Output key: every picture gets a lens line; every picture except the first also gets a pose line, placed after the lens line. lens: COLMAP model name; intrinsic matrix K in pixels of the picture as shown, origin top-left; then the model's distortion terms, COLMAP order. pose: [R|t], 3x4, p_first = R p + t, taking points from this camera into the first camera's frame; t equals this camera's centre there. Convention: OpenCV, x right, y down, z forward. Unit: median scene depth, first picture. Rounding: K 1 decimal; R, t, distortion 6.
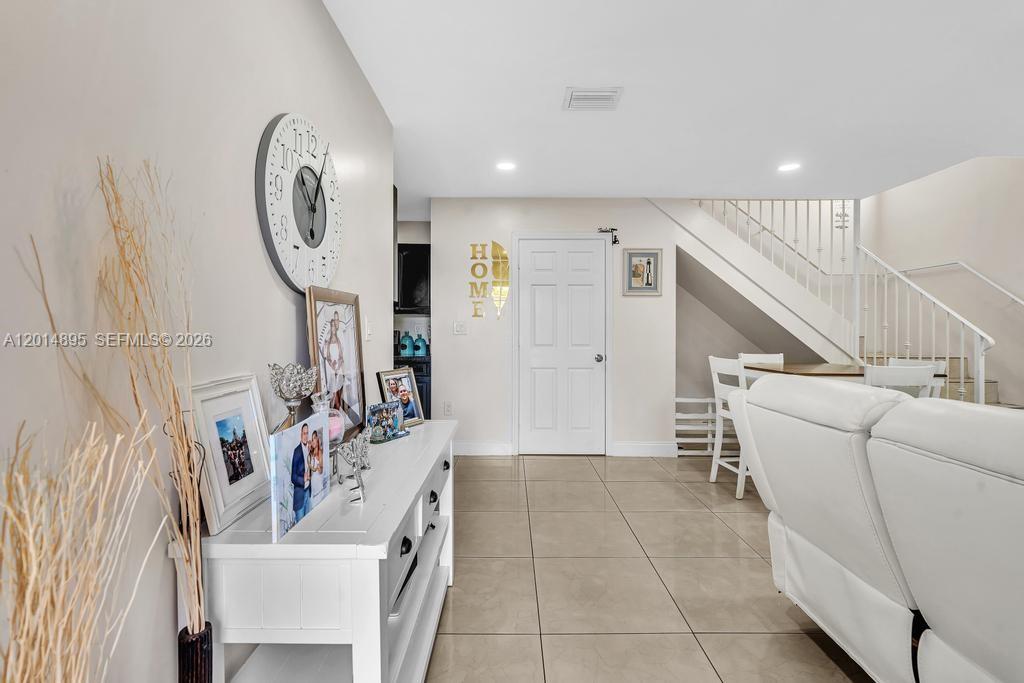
lens RADIAL K [[459.3, 0, 512.7], [0, 459.3, 326.5], [0, 0, 1]] dist [-0.014464, 0.003429]
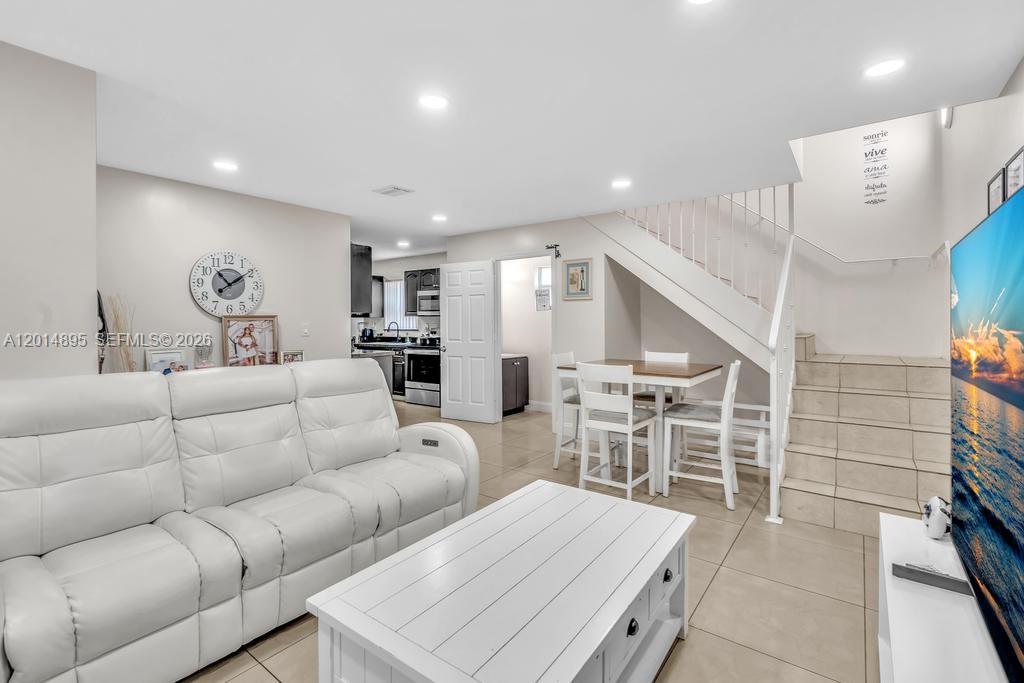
lens RADIAL K [[459.3, 0, 505.7], [0, 459.3, 329.3], [0, 0, 1]] dist [-0.014464, 0.003429]
pose [[0.796442, 0.002204, -0.604711, 0.842324], [0.009351, 0.999829, 0.015960, -0.012750], [0.604643, -0.018366, 0.796285, -0.039937]]
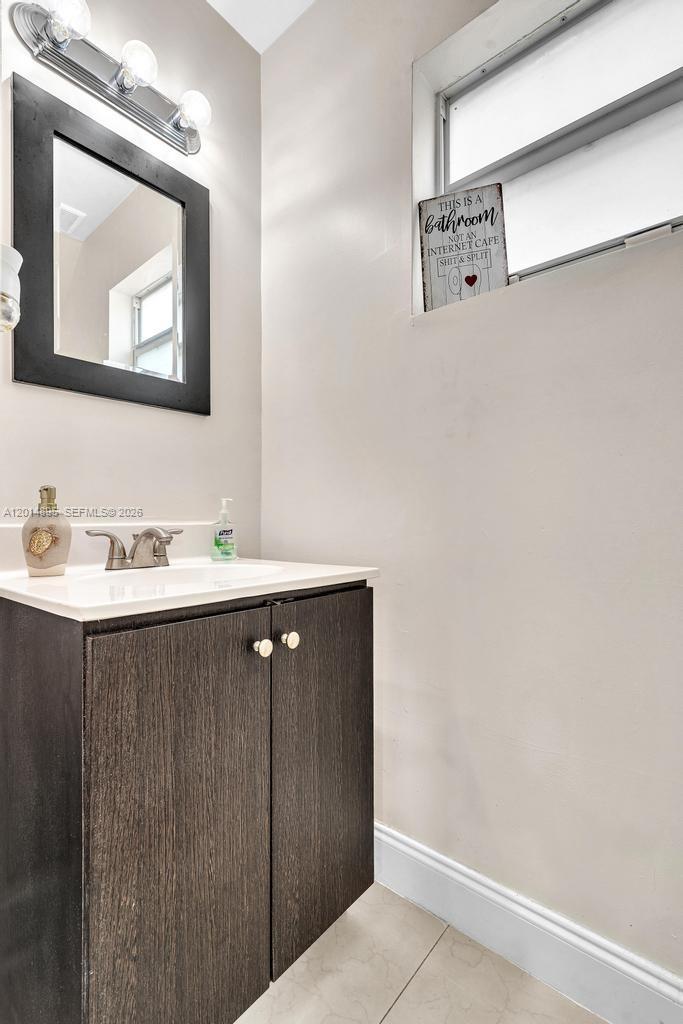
lens RADIAL K [[459.3, 0, 338.8], [0, 459.3, 512.9], [0, 0, 1]] dist [-0.014464, 0.003429]
pose [[0.754163, -0.002695, -0.656682, 0.130652], [0.007531, 0.999961, 0.004545, 0.065472], [0.656644, -0.008373, 0.754154, 1.015479]]
